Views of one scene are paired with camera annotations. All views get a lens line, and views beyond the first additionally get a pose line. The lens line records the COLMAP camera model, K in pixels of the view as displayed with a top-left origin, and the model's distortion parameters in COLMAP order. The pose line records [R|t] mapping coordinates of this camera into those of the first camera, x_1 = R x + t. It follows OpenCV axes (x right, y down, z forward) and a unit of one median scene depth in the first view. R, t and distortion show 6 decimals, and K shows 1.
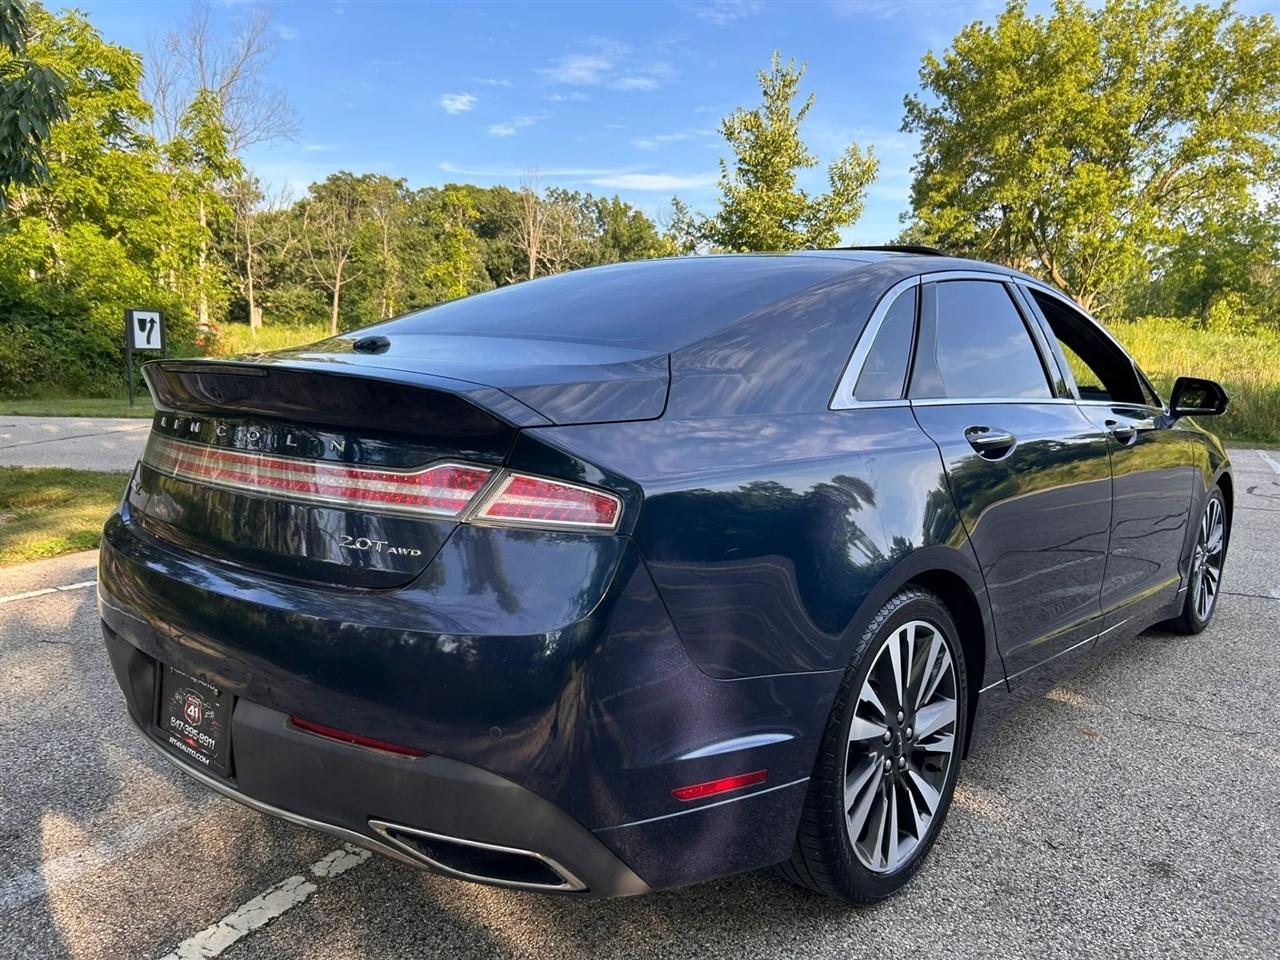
lens RADIAL K [[973.2, 0, 638.0], [0, 973.2, 485.5], [0, 0, 1]] dist [0.049688, -0.048840]
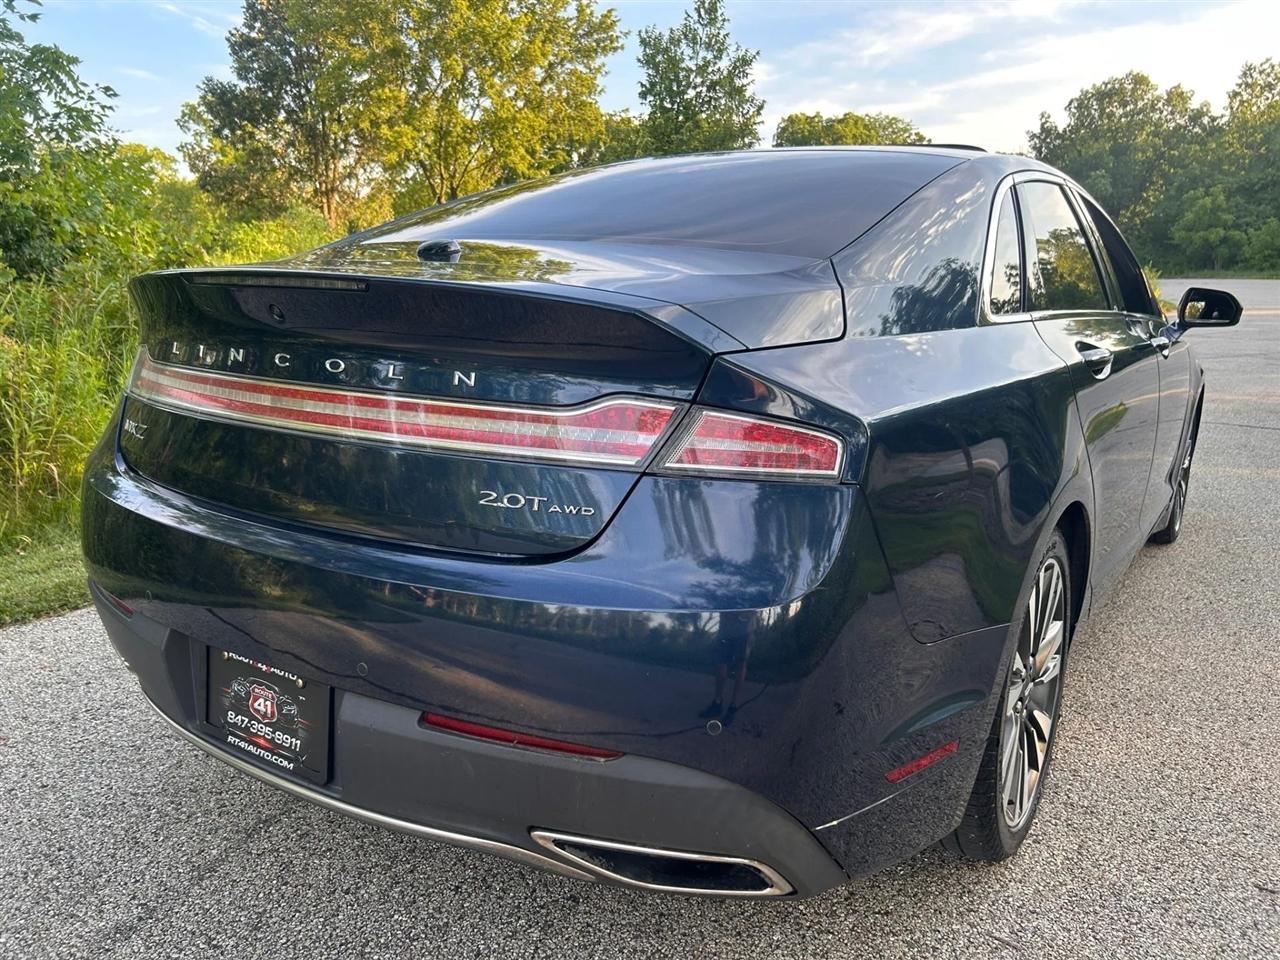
lens RADIAL K [[973.2, 0, 645.8], [0, 973.2, 483.7], [0, 0, 1]] dist [0.049688, -0.048840]
pose [[0.990788, -0.030008, 0.132056, -0.025248], [0.018549, 0.996022, 0.087161, -0.002072], [-0.134147, -0.083908, 0.987403, 0.017427]]
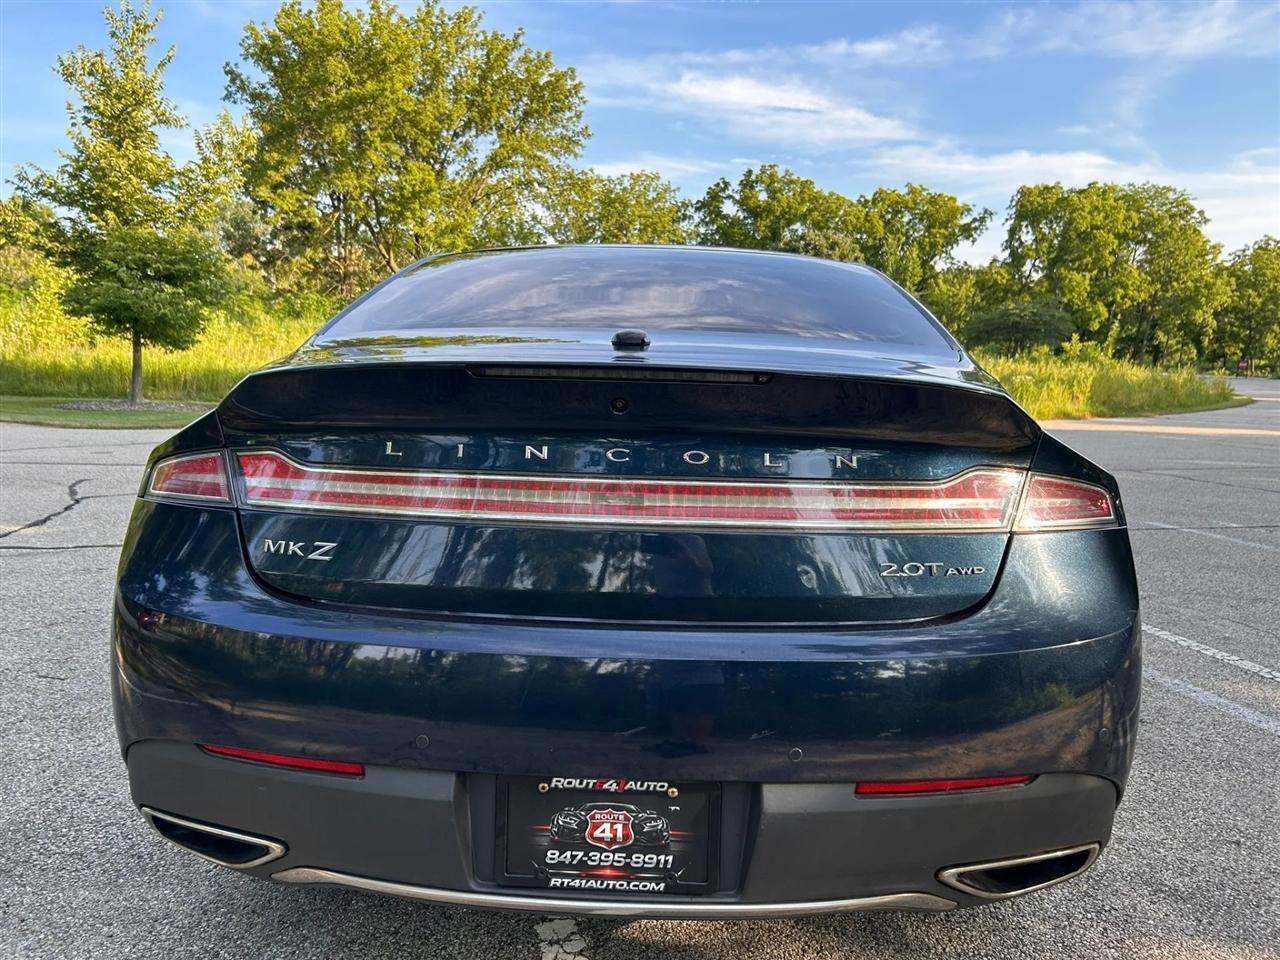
lens RADIAL K [[973.2, 0, 636.4], [0, 973.2, 489.4], [0, 0, 1]] dist [0.049688, -0.048840]
pose [[0.775607, -0.089180, 0.624885, -0.092943], [0.076990, 0.995943, 0.046576, -0.006638], [-0.626504, 0.011985, 0.779326, 0.042398]]
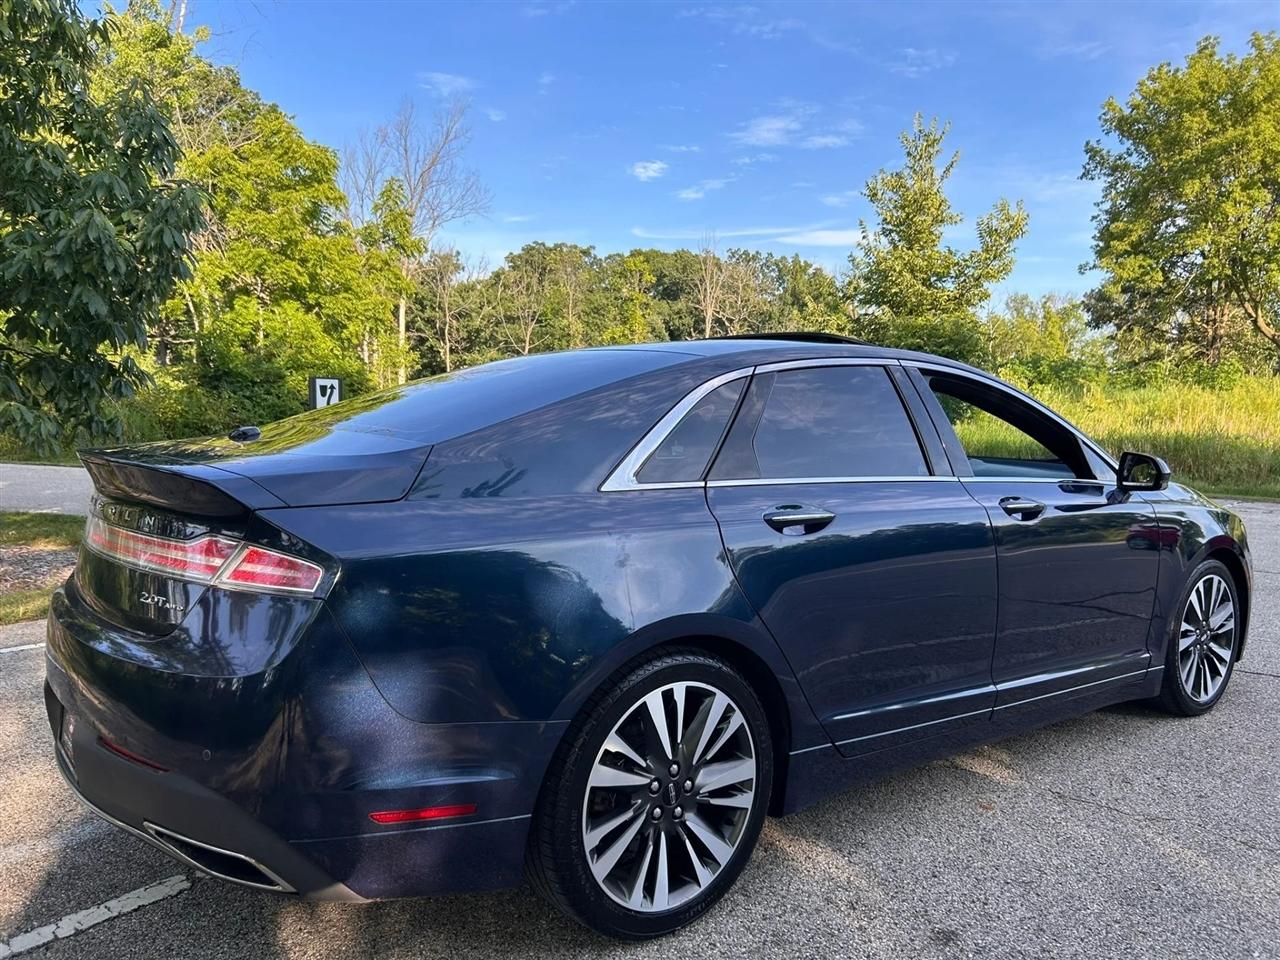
lens RADIAL K [[973.2, 0, 641.9], [0, 973.2, 488.4], [0, 0, 1]] dist [0.049688, -0.048840]
pose [[0.982525, 0.009089, -0.185906, 0.052295], [-0.019042, 0.998475, -0.051824, -0.002687], [0.185151, 0.054458, 0.981200, -0.012315]]
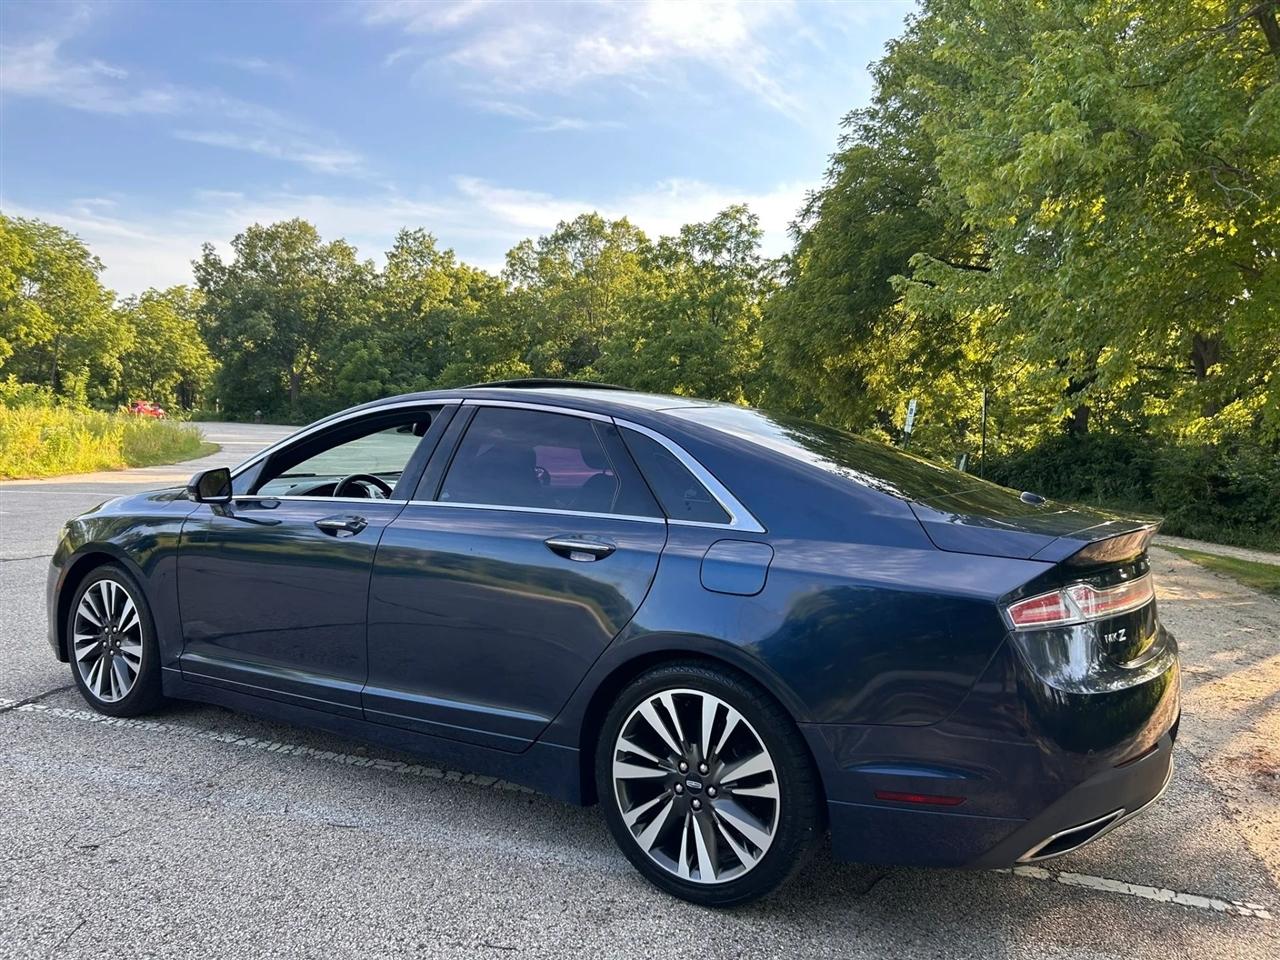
lens RADIAL K [[973.2, 0, 628.7], [0, 973.2, 477.0], [0, 0, 1]] dist [0.049688, -0.048840]
pose [[-0.153103, -0.078495, 0.985088, -0.195636], [0.089391, 0.991654, 0.092911, -0.043833], [-0.984159, 0.102283, -0.144809, 0.215281]]
